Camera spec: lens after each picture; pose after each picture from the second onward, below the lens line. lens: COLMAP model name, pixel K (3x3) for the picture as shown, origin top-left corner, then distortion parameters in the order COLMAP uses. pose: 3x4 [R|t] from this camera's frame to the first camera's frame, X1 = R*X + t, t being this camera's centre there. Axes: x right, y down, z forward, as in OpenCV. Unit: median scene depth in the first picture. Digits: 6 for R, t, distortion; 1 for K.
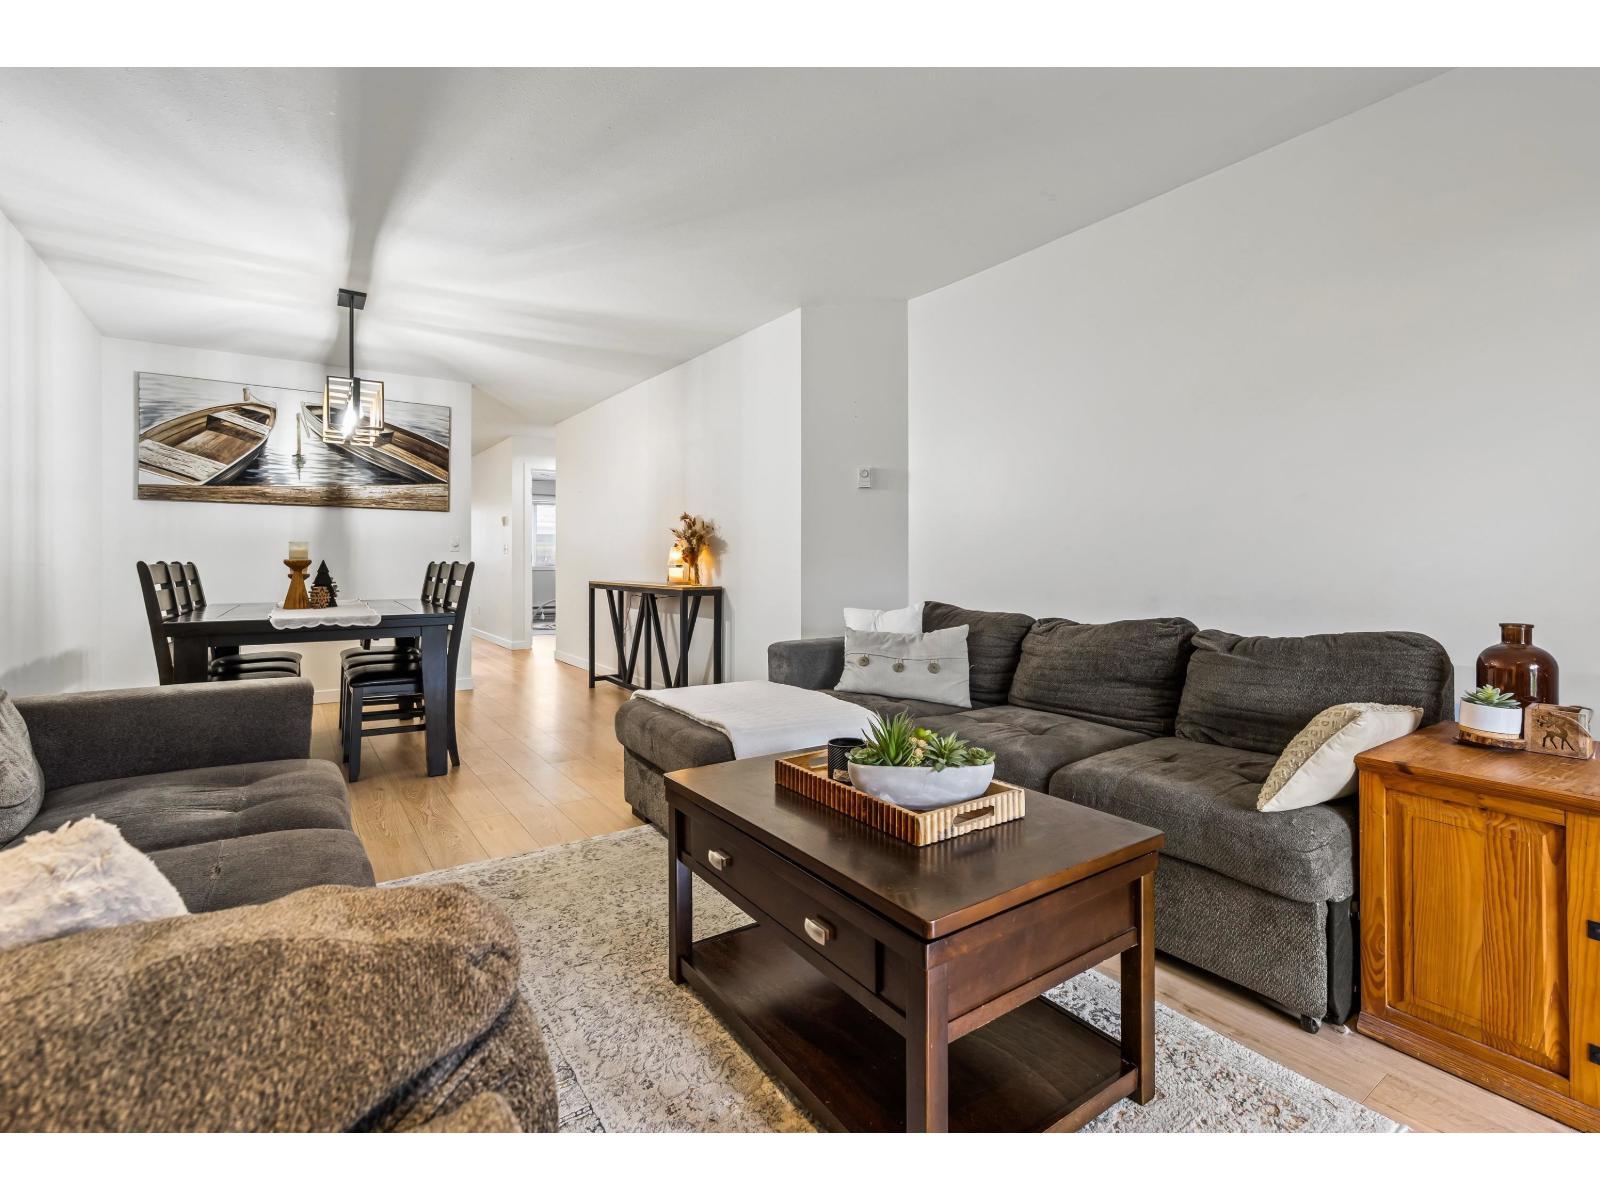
lens RADIAL K [[724.7, 0, 801.0], [0, 724.7, 561.8], [0, 0, 1]] dist [0.000208, 0.000362]
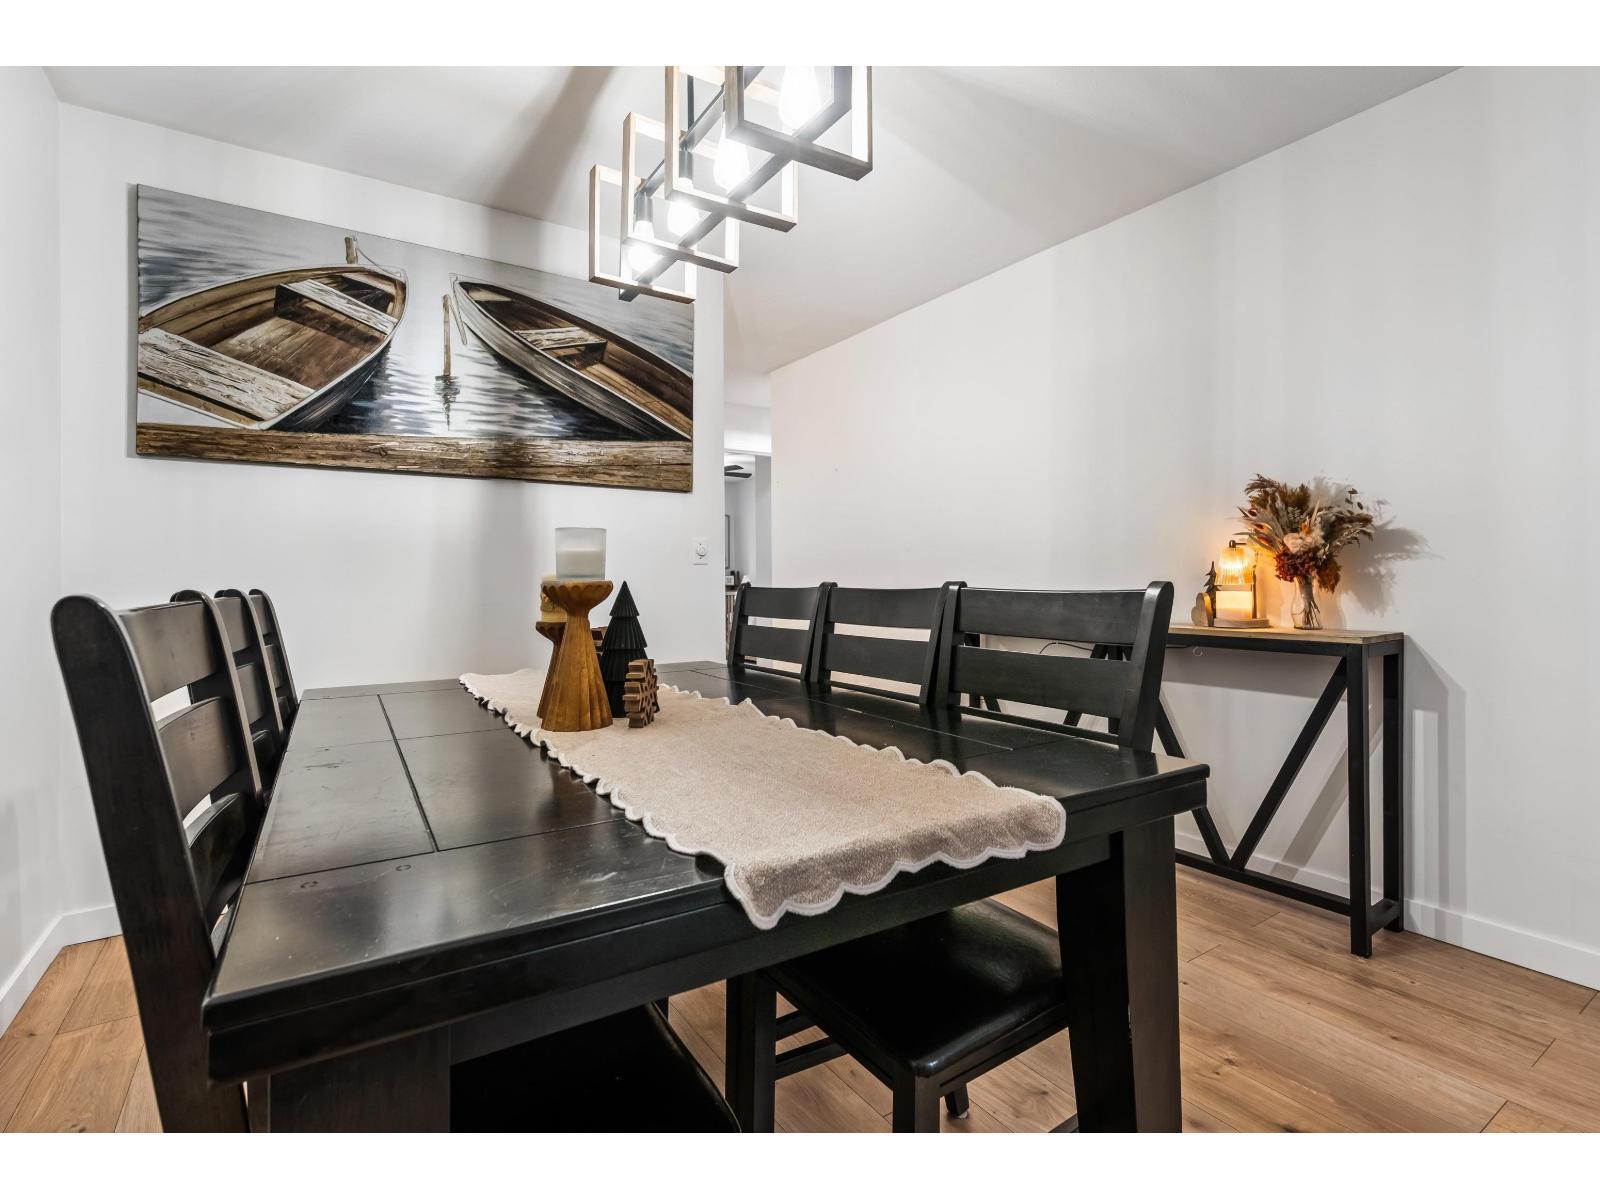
lens RADIAL K [[770.3, 0, 828.5], [0, 770.3, 571.9], [0, 0, 1]] dist [0.002130, 0.000259]
pose [[0.999642, -0.008093, -0.025514, -0.423518], [0.007817, 0.999910, -0.010887, -0.001254], [0.025600, 0.010684, 0.999615, 0.478265]]
